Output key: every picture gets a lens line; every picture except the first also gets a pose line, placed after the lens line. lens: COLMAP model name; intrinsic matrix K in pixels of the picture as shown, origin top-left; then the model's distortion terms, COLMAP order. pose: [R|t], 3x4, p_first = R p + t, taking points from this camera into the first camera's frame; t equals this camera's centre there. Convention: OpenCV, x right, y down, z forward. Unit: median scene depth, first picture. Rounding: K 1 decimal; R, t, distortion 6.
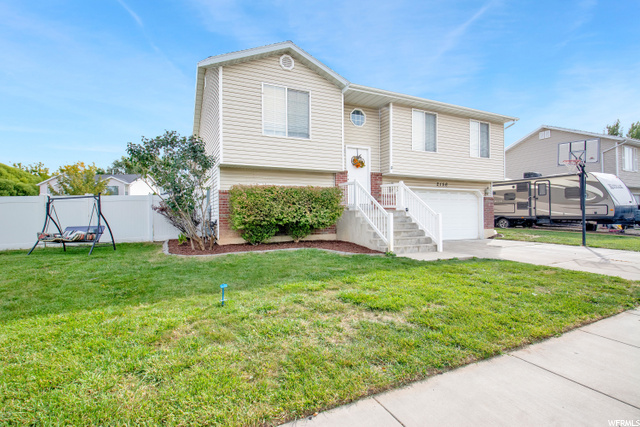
lens RADIAL K [[300.0, 0, 325.2], [0, 300.0, 216.3], [0, 0, 1]] dist [-0.001084, -0.000640]
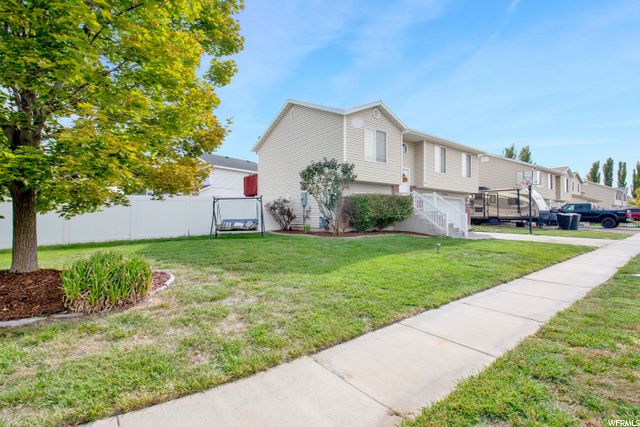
lens RADIAL K [[300.0, 0, 315.3], [0, 300.0, 211.8], [0, 0, 1]] dist [-0.001084, -0.000640]
pose [[0.975658, 0.013682, 0.218869, -0.545382], [-0.009014, 0.999710, -0.022311, 0.018088], [-0.219111, 0.019795, 0.975499, -0.296770]]
